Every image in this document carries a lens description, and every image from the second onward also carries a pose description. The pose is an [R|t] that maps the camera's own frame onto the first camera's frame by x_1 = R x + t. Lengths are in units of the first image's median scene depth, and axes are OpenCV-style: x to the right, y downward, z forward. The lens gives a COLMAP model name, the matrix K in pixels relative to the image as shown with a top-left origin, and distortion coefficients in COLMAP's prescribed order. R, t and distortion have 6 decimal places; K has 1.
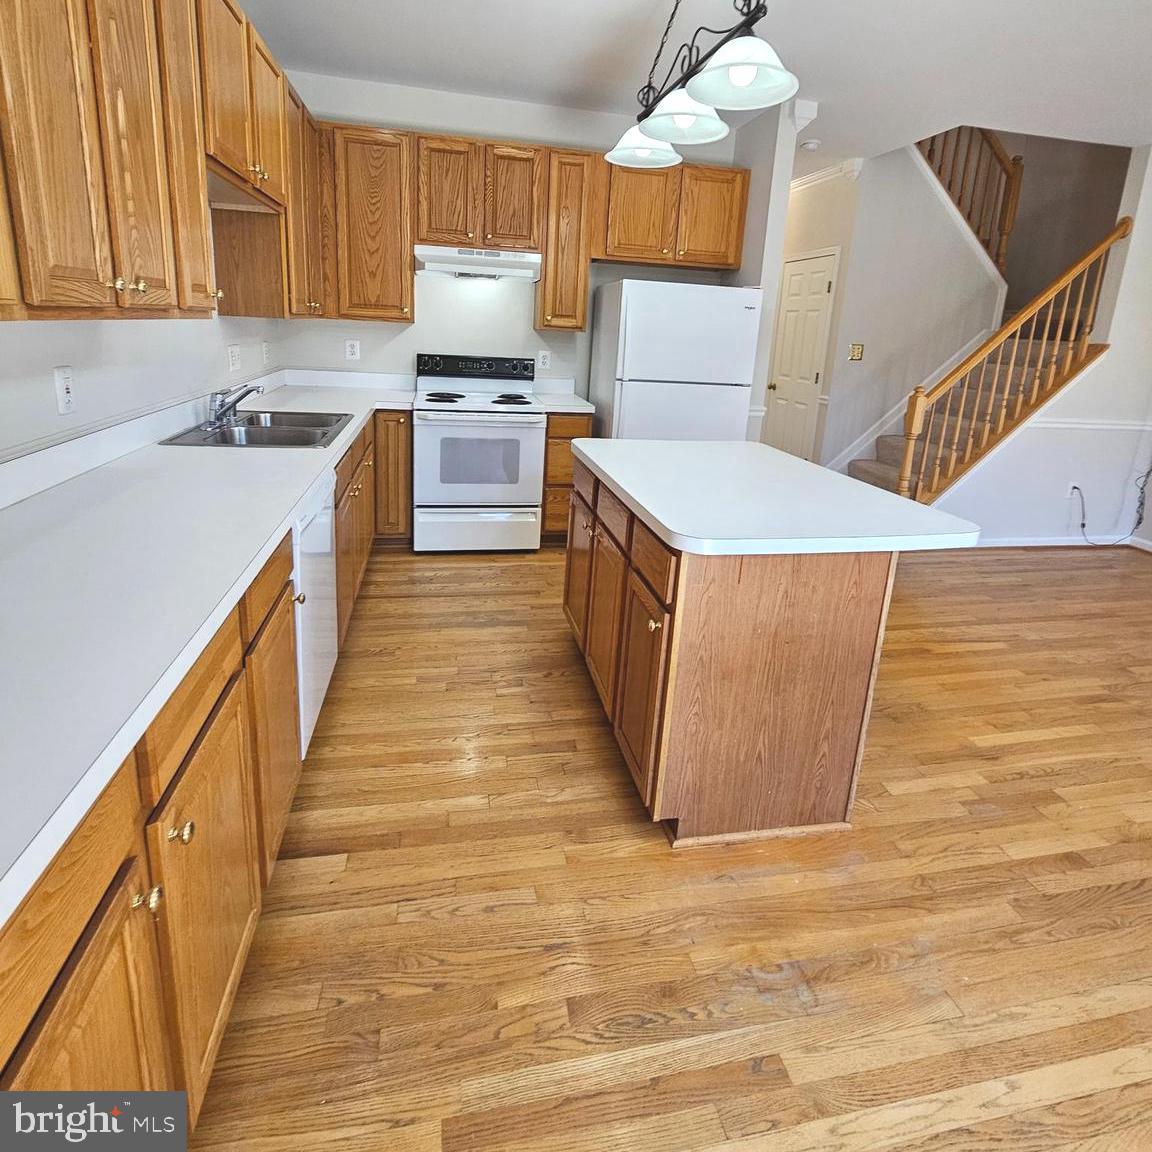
lens RADIAL K [[632.8, 0, 575.3], [0, 632.8, 467.6], [0, 0, 1]] dist [-0.001219, -0.001188]
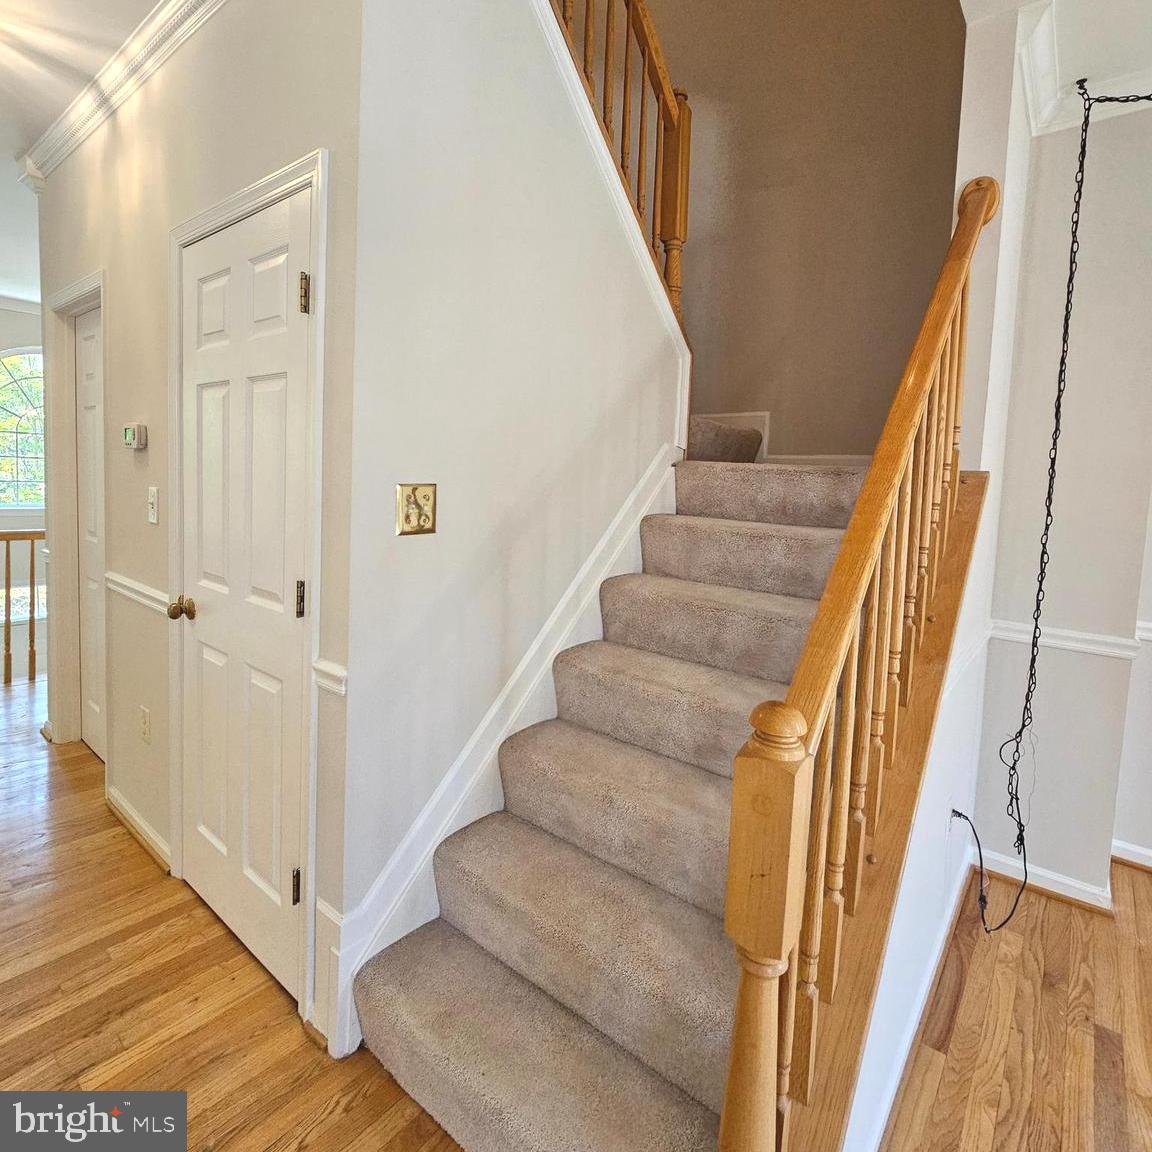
lens RADIAL K [[642.8, 0, 573.8], [0, 642.8, 522.0], [0, 0, 1]] dist [0.000392, -0.000173]
pose [[0.770183, -0.065122, 0.634490, 0.410539], [0.137542, 0.988327, -0.065519, -0.195751], [-0.622816, 0.137731, 0.770149, 0.964149]]
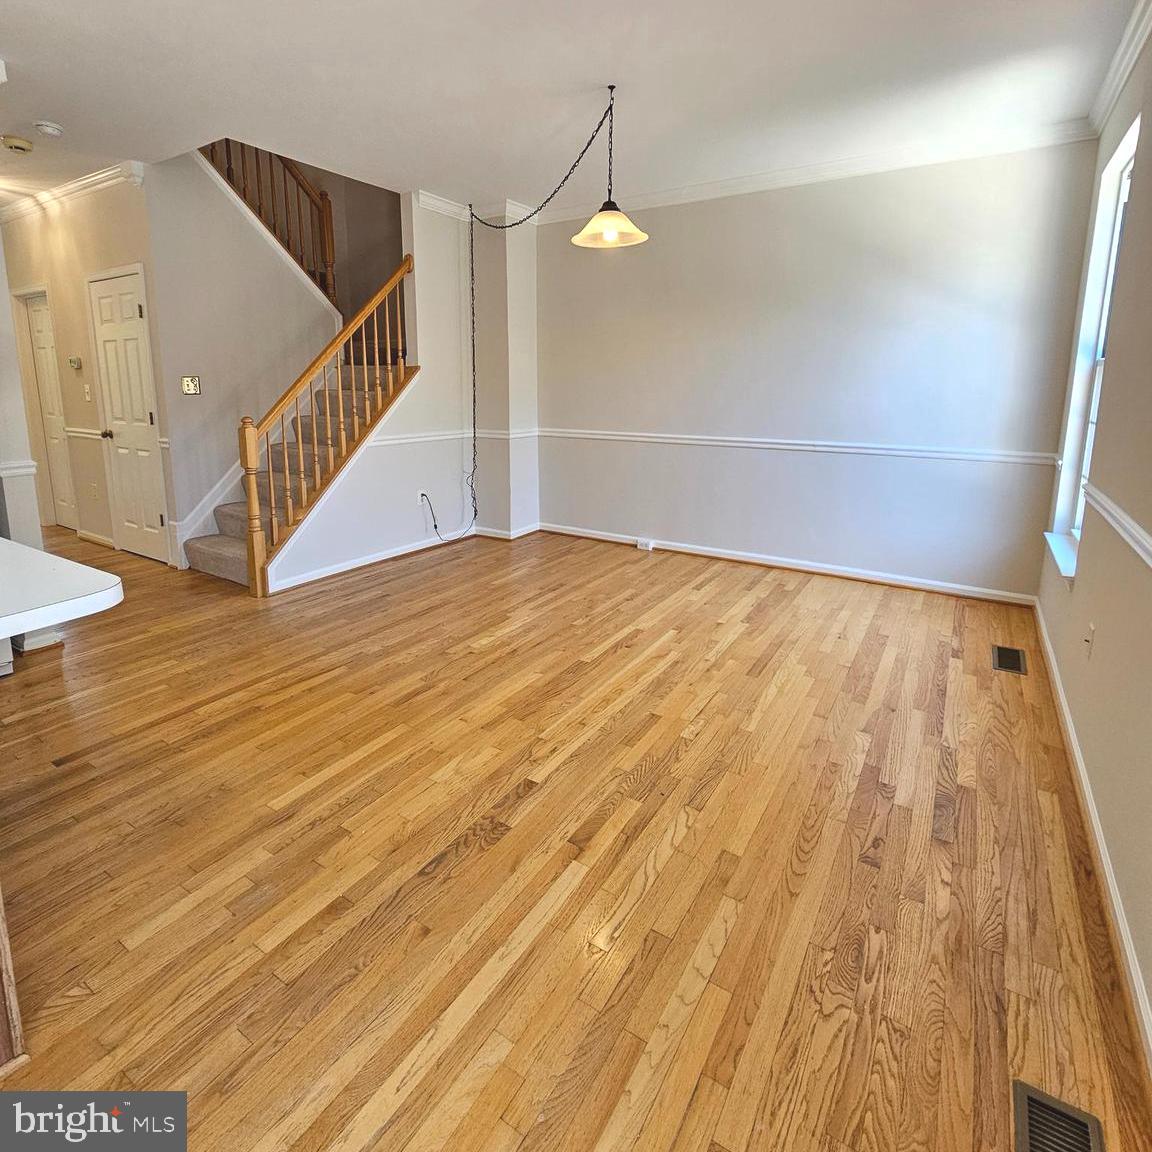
lens RADIAL K [[630.6, 0, 572.9], [0, 630.6, 493.1], [0, 0, 1]] dist [-0.001880, -0.001081]
pose [[0.693205, -0.169231, 0.700591, 0.233229], [0.187110, 0.980971, 0.051821, 0.024617], [-0.696029, 0.095165, 0.711679, 0.028905]]
